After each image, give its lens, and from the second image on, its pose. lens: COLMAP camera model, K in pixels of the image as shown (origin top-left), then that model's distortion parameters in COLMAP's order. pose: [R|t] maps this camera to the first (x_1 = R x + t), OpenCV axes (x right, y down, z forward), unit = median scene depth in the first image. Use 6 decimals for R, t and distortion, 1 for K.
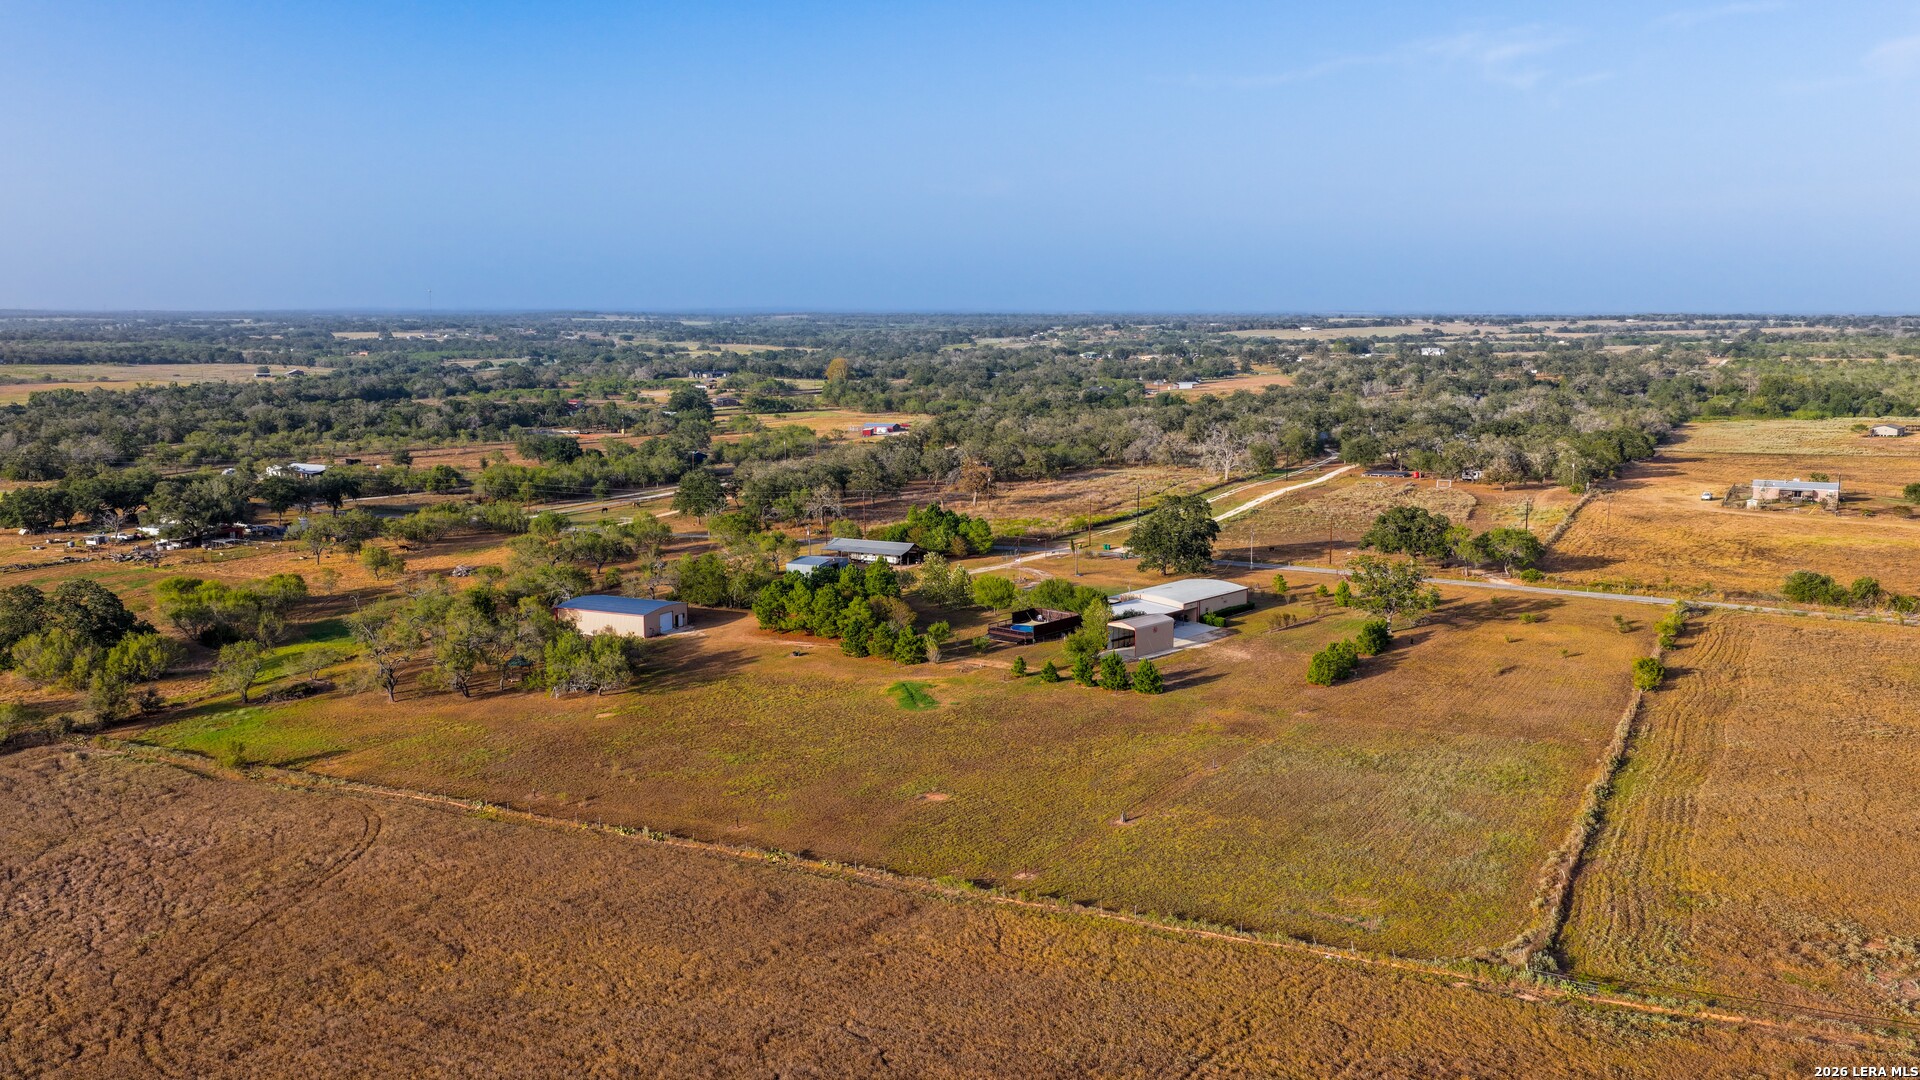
lens RADIAL K [[1592.0, 0, 960.7], [0, 1592.0, 543.9], [0, 0, 1]] dist [-0.013351, 0.000433]
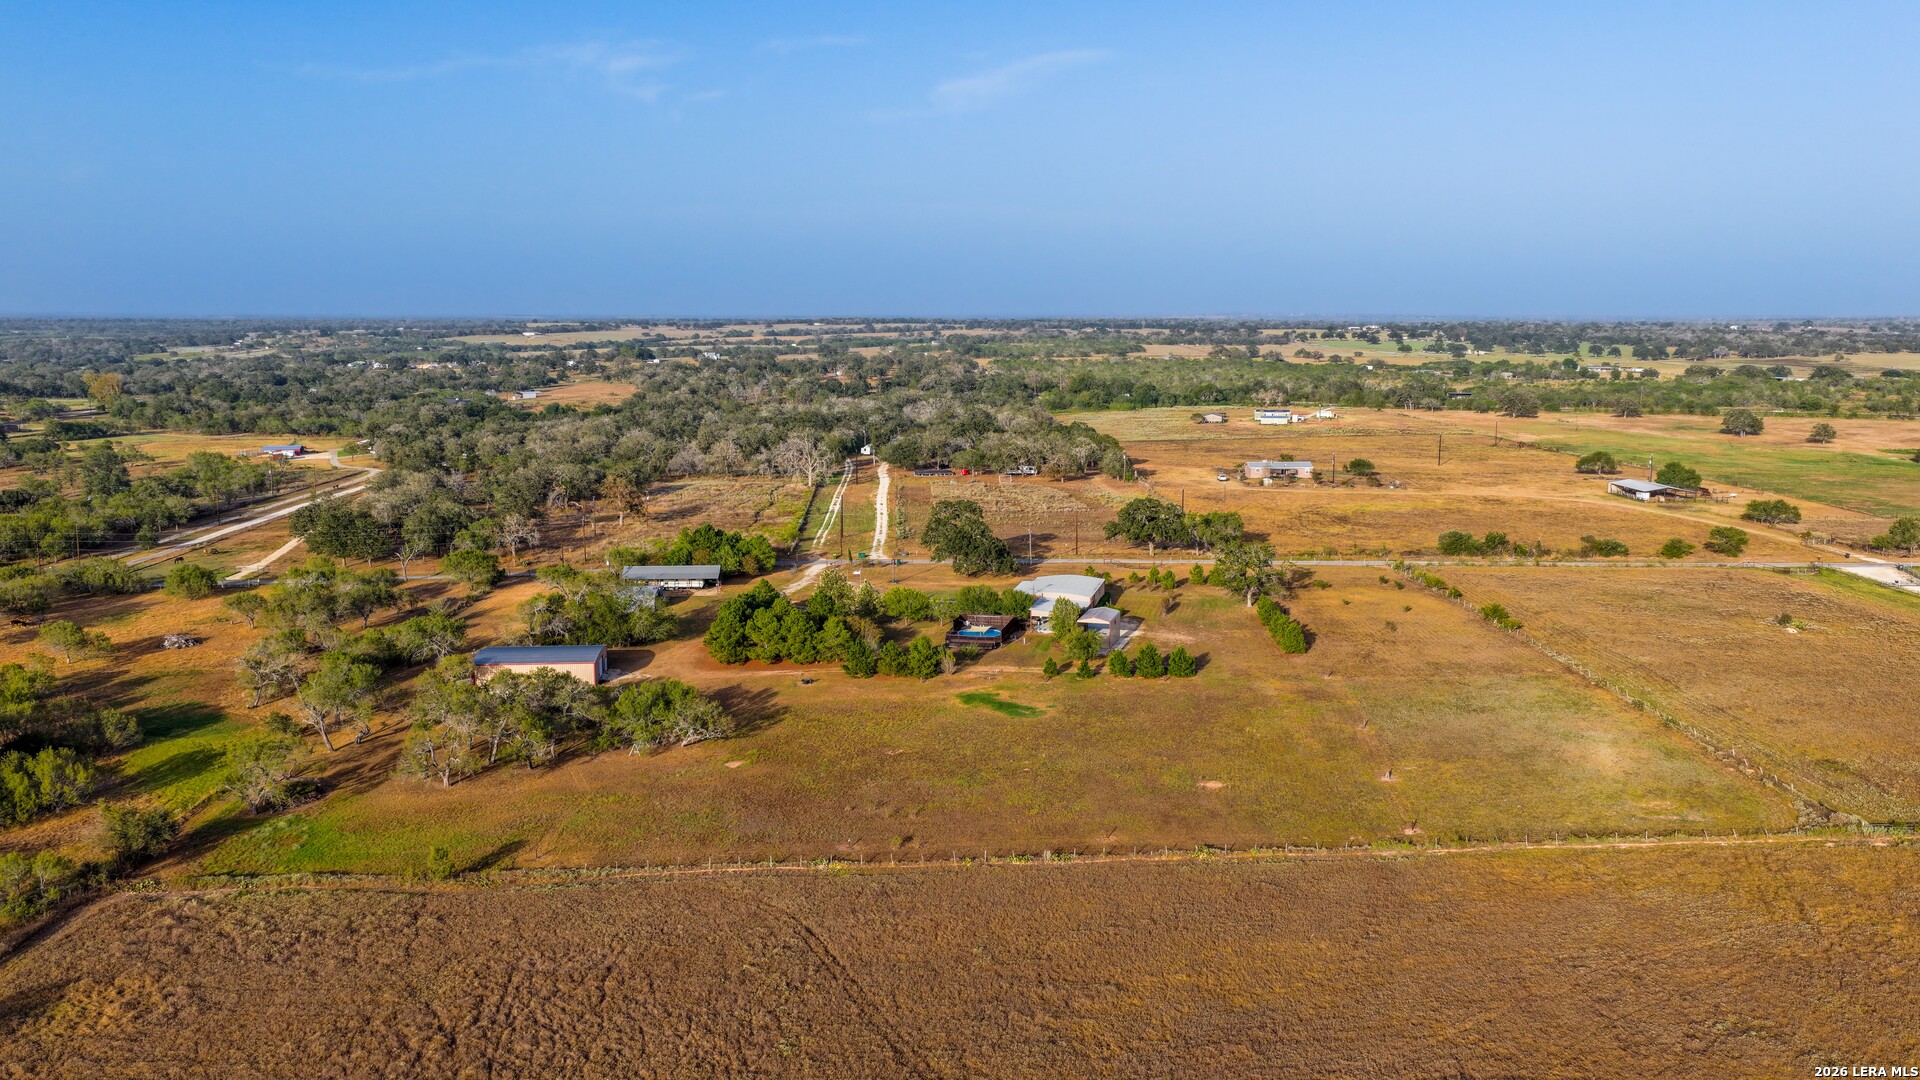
lens RADIAL K [[1592.0, 0, 957.5], [0, 1592.0, 536.8], [0, 0, 1]] dist [-0.013351, 0.000433]
pose [[0.868903, -0.067633, 0.490340, -0.187401], [0.070864, 0.997414, 0.012000, -0.009150], [-0.489883, 0.024320, 0.871449, 0.041270]]
